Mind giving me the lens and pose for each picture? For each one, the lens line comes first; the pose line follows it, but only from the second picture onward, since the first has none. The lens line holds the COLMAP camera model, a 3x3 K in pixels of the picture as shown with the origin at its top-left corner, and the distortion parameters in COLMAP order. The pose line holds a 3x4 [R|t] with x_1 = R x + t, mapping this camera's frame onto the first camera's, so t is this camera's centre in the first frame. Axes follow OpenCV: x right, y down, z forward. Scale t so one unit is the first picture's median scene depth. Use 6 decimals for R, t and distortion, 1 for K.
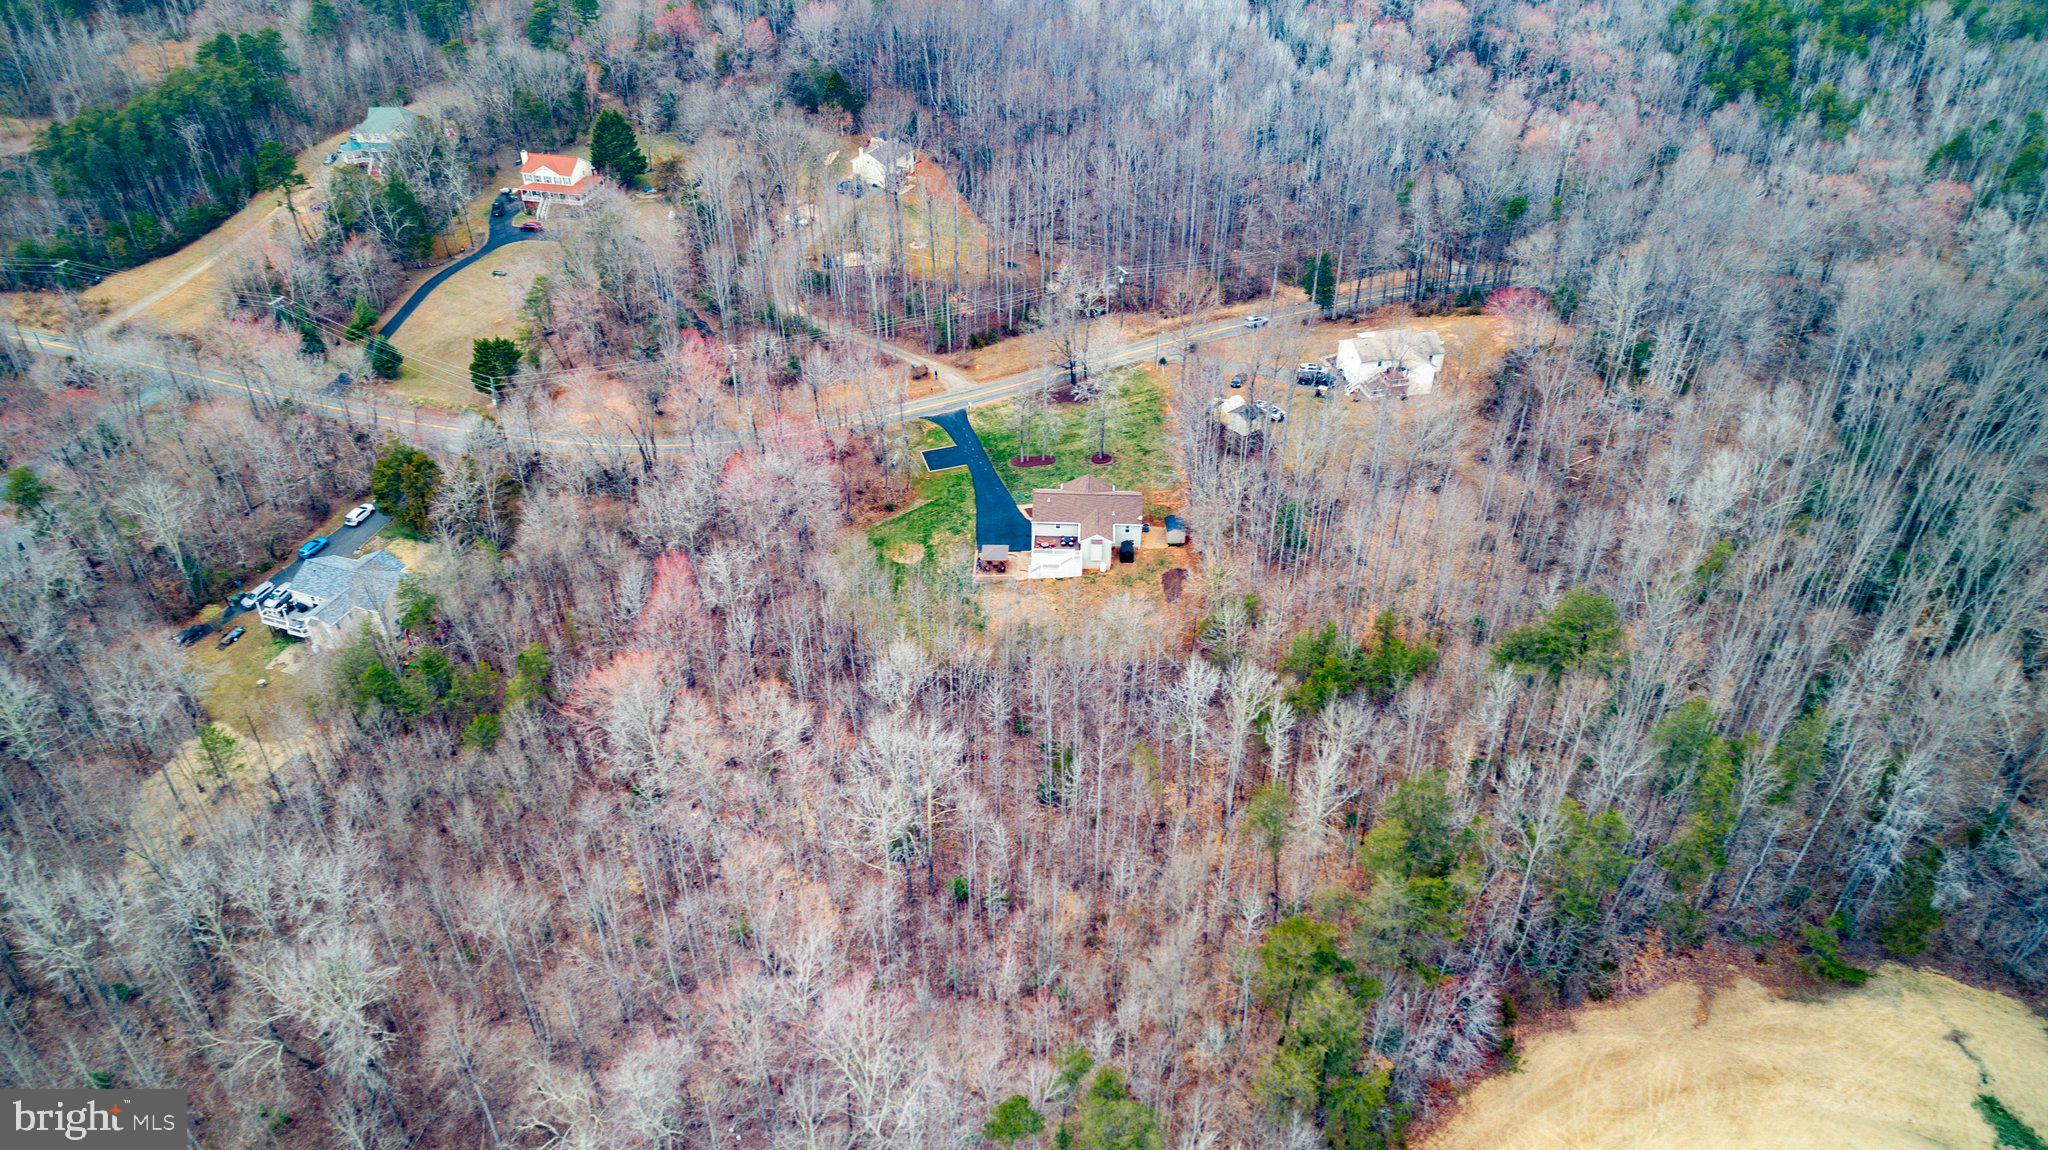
lens RADIAL K [[1374.7, 0, 1018.9], [0, 1374.7, 577.2], [0, 0, 1]] dist [-0.006770, 0.003159]
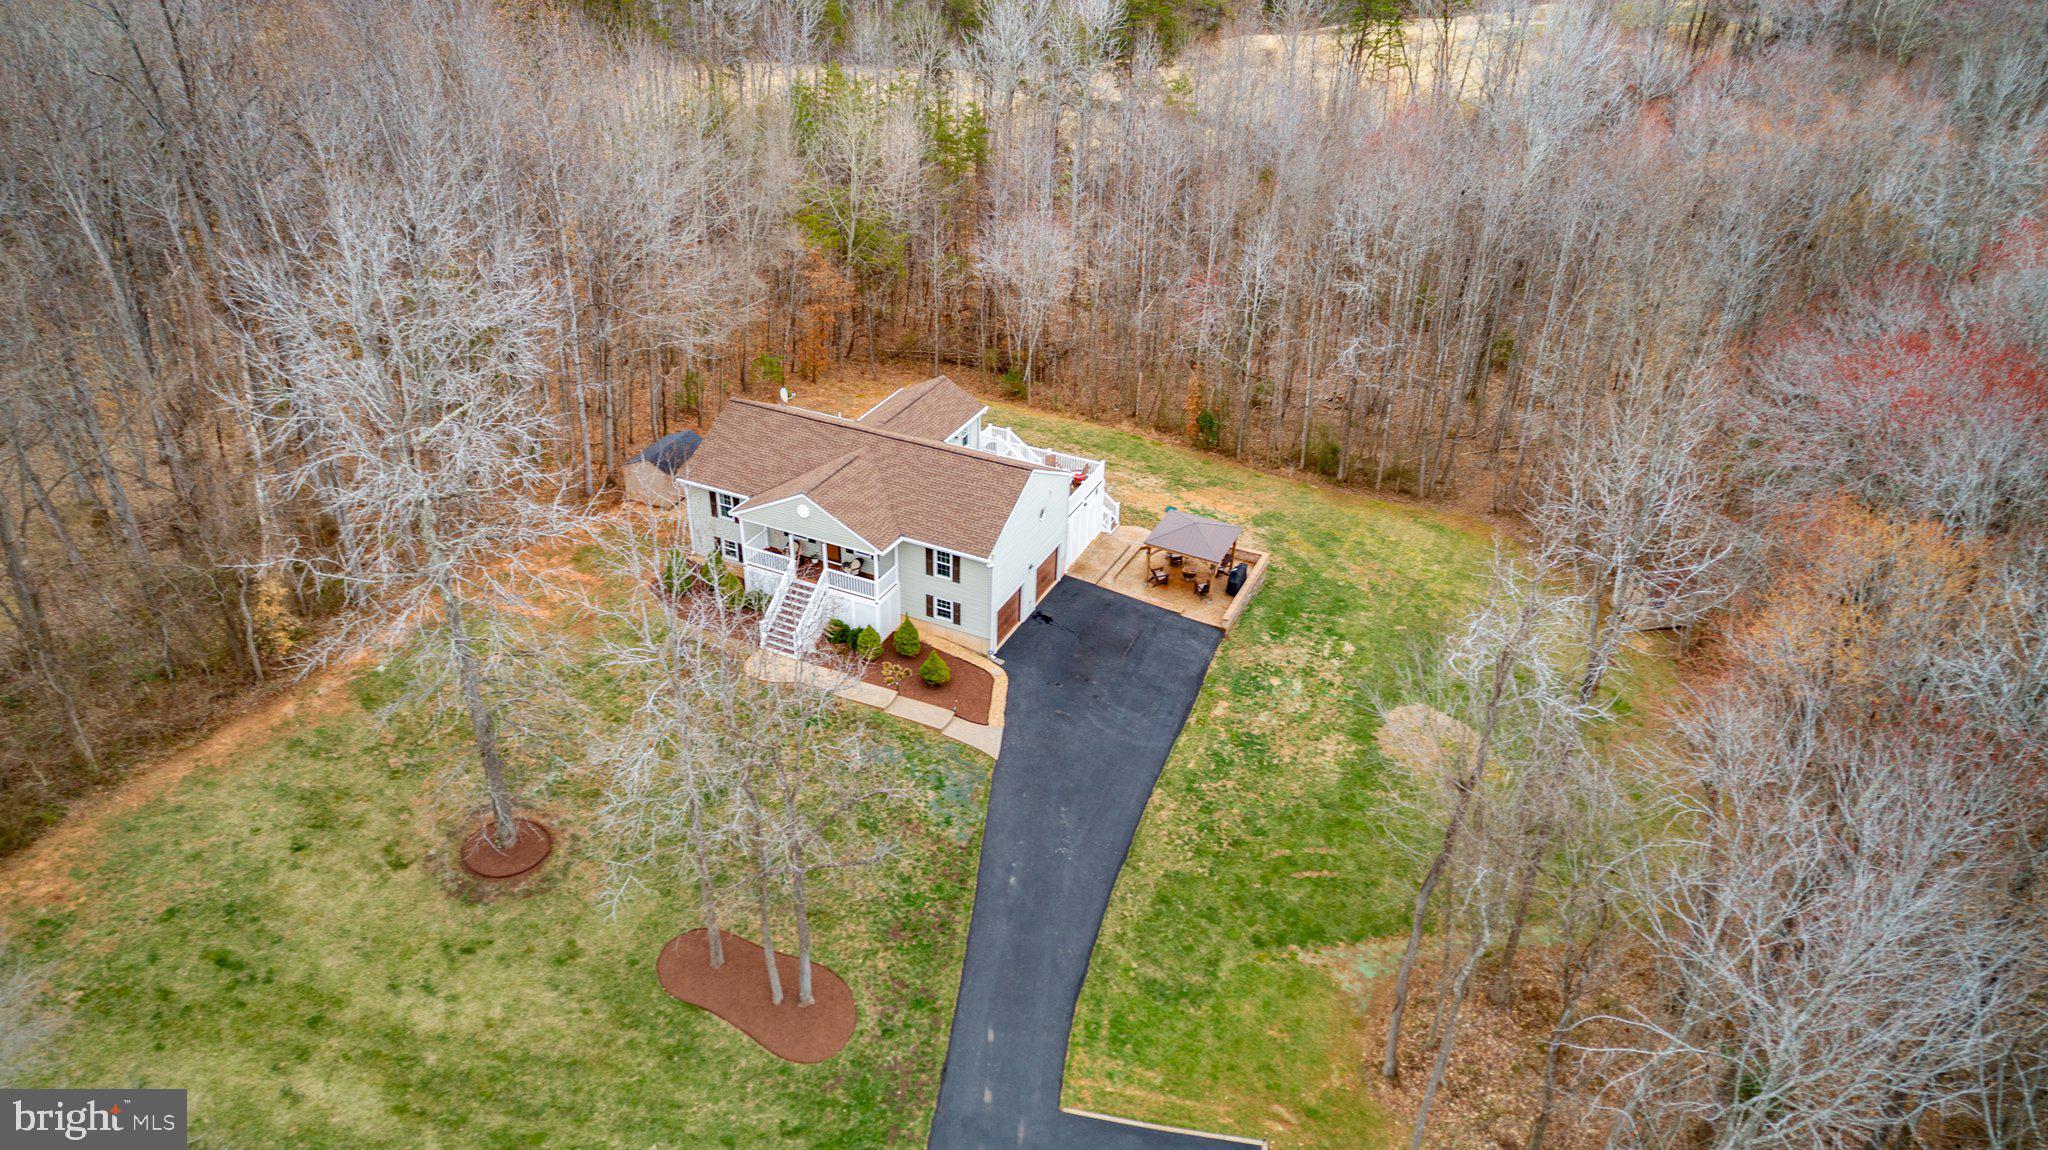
lens RADIAL K [[1374.7, 0, 1024.0], [0, 1374.7, 574.8], [0, 0, 1]] dist [-0.006770, 0.003159]
pose [[-0.923518, -0.216681, 0.316488, -0.080133], [0.205213, 0.417972, 0.884979, -0.292582], [-0.324041, 0.882241, -0.341539, 1.041974]]
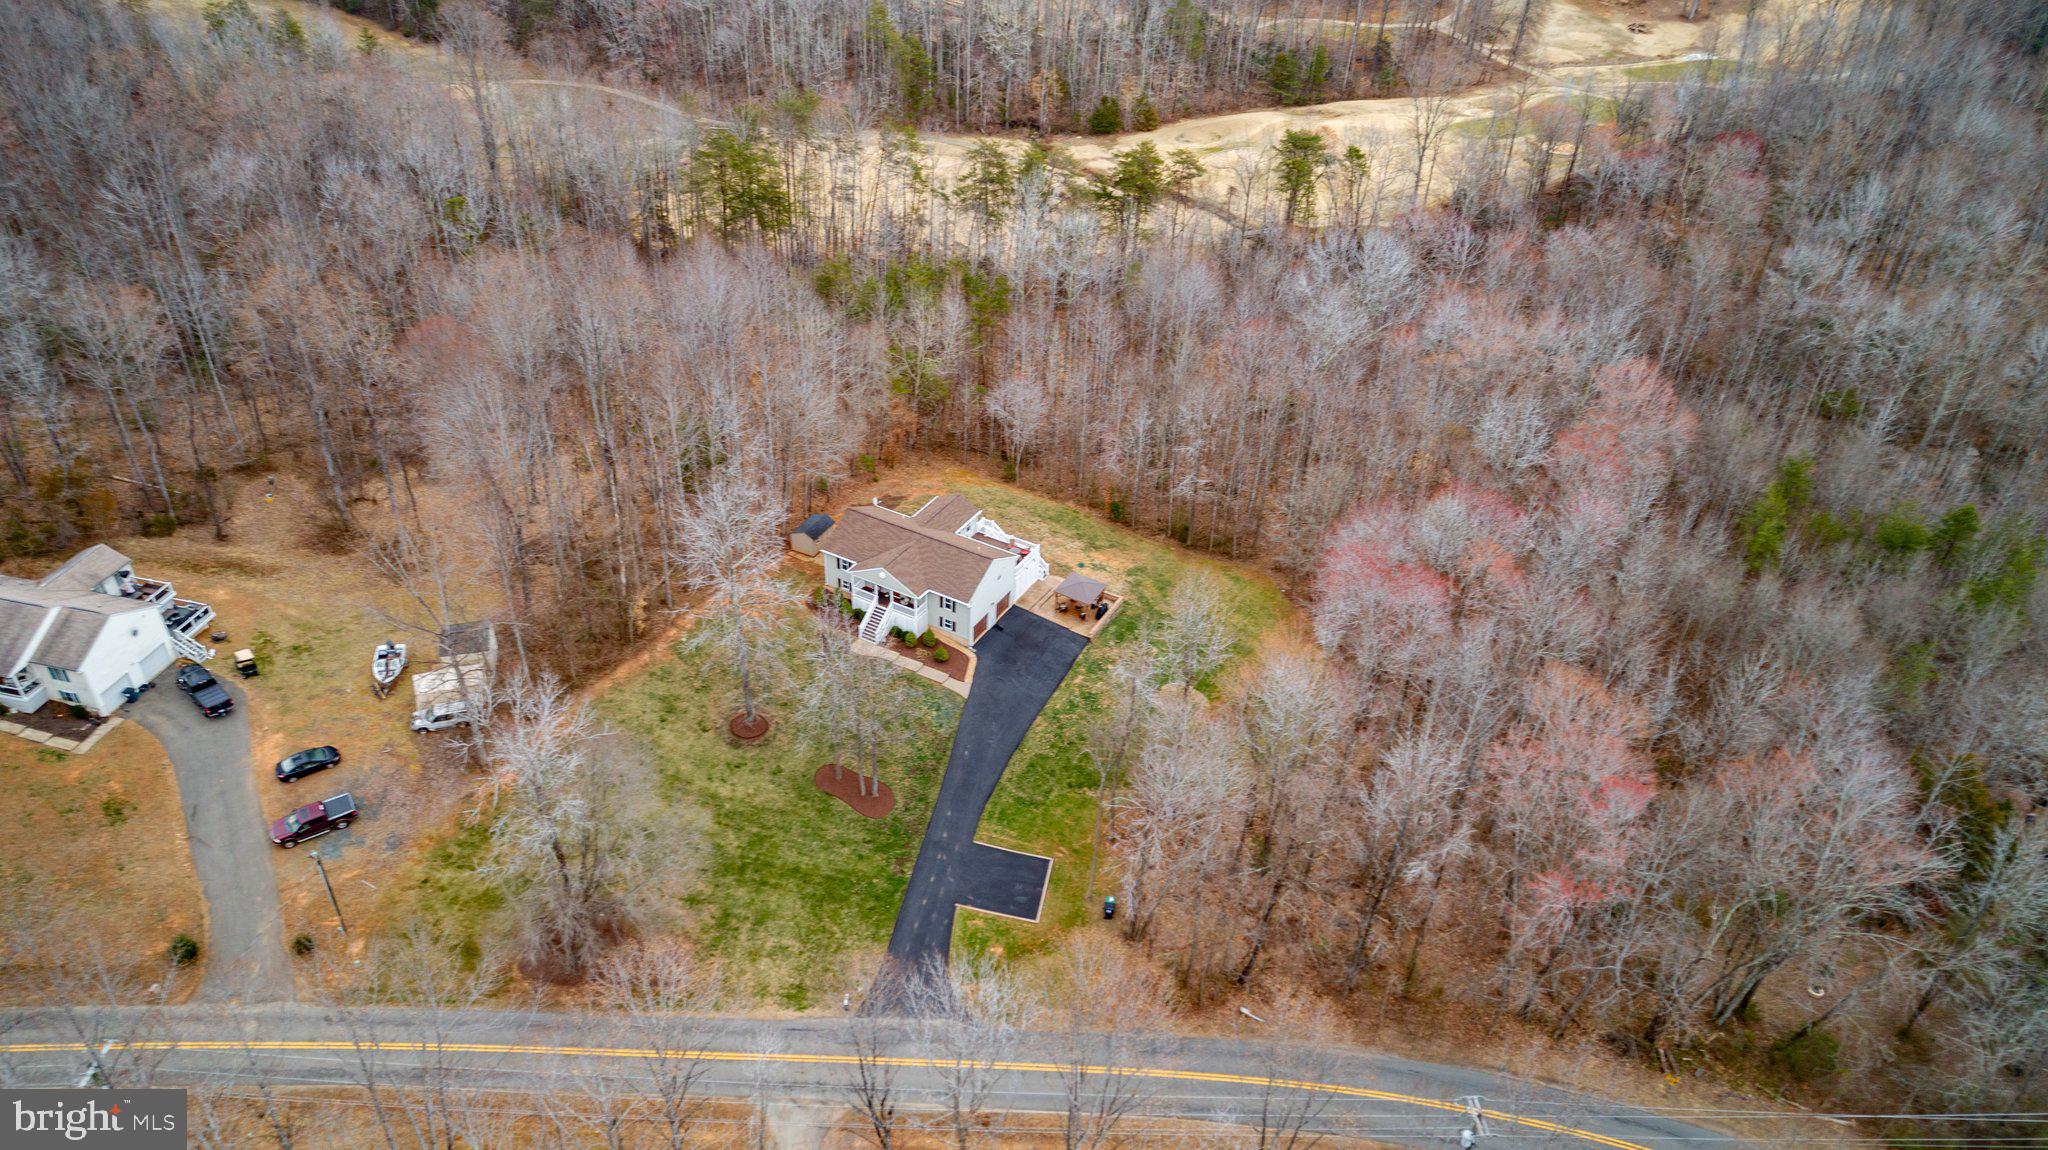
lens RADIAL K [[1374.7, 0, 1021.9], [0, 1374.7, 574.8], [0, 0, 1]] dist [-0.006770, 0.003159]
pose [[-0.892116, -0.286455, 0.349388, -0.200859], [0.233669, 0.369323, 0.899444, -0.563494], [-0.386687, 0.884050, -0.262544, 1.079044]]
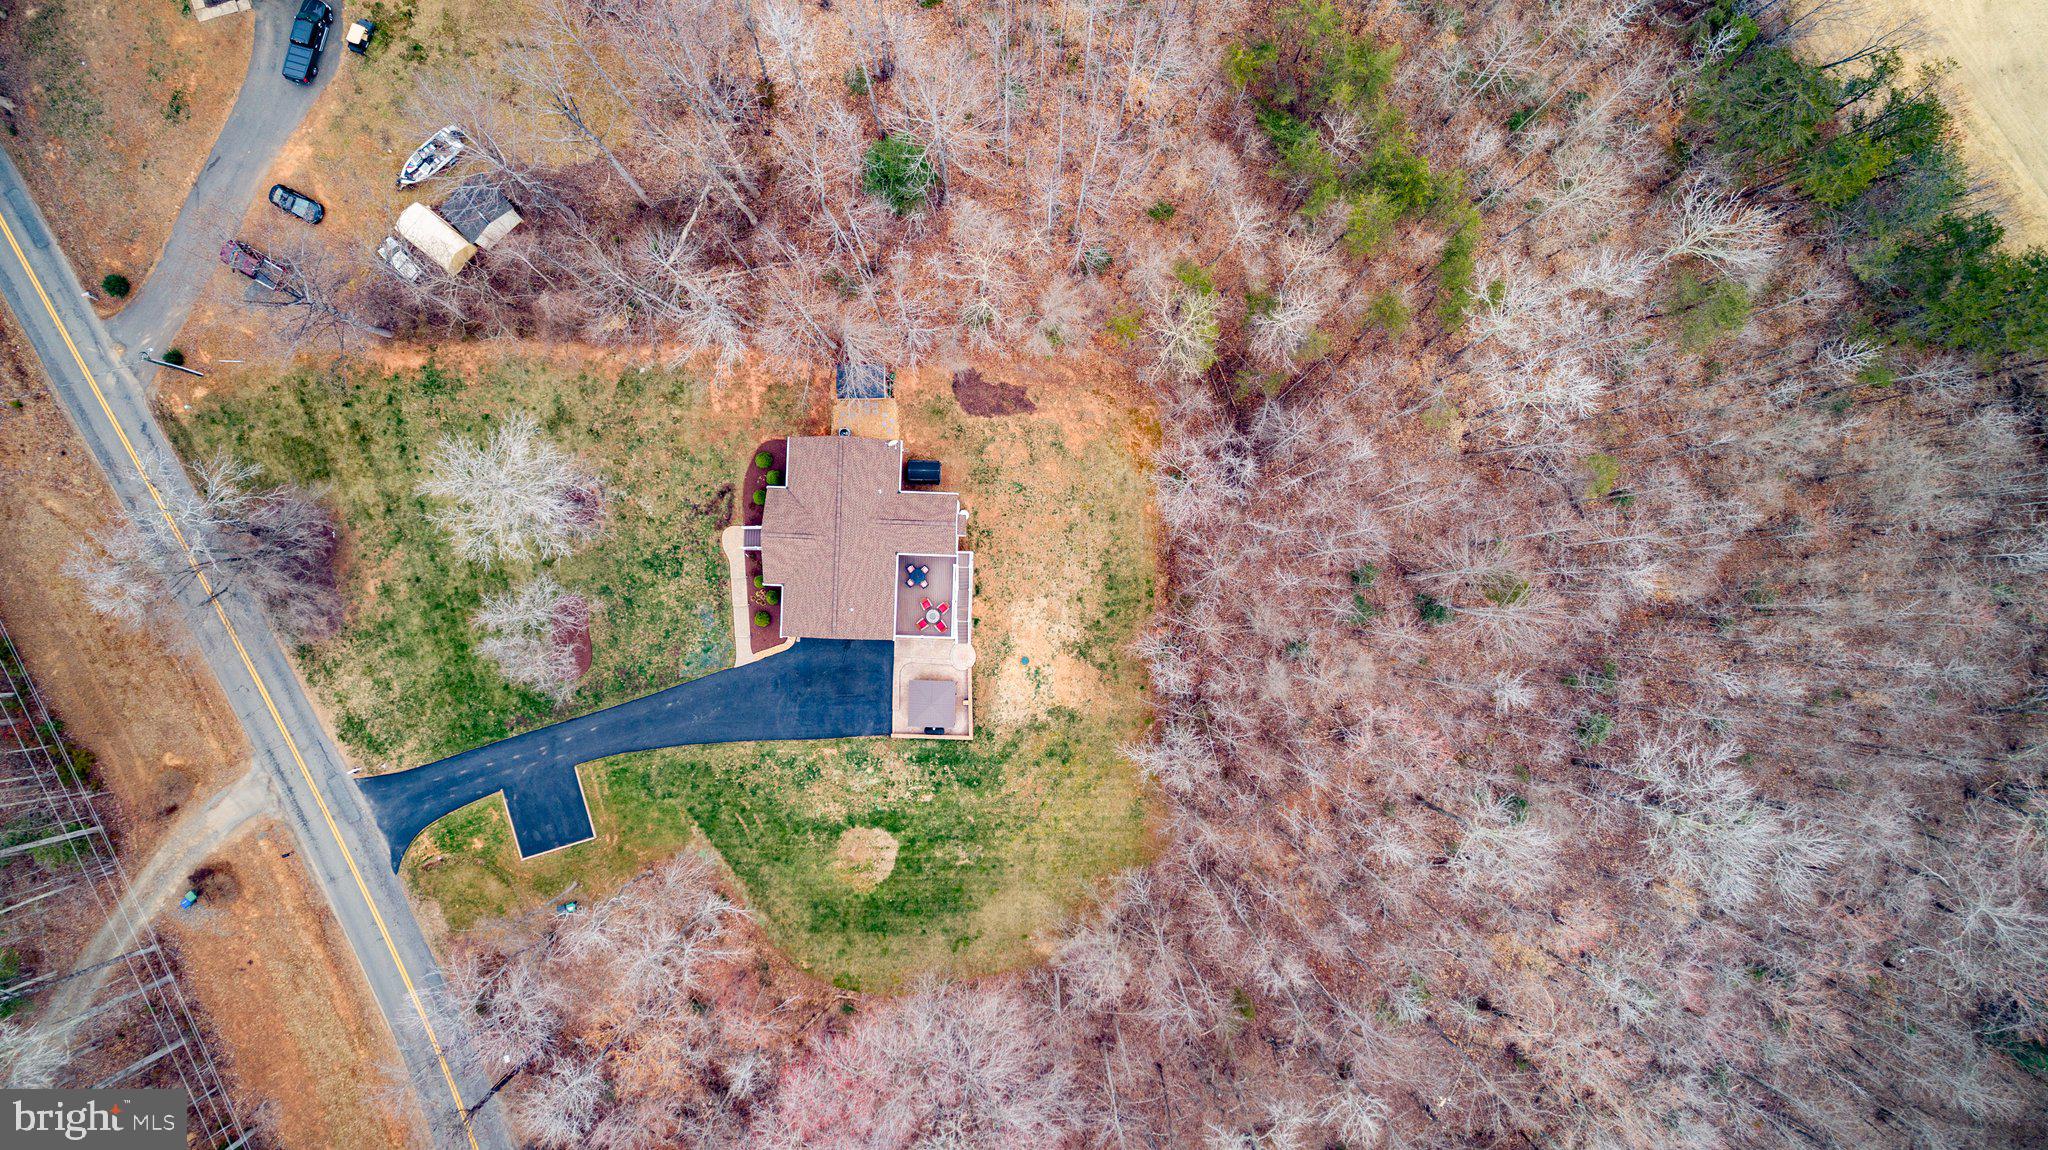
lens RADIAL K [[1374.7, 0, 1024.1], [0, 1374.7, 569.6], [0, 0, 1]] dist [-0.006770, 0.003159]
pose [[-0.015608, -0.999608, 0.023254, 0.022157], [0.585444, 0.009717, 0.810655, -0.418115], [-0.810563, 0.026267, 0.585062, 0.582678]]
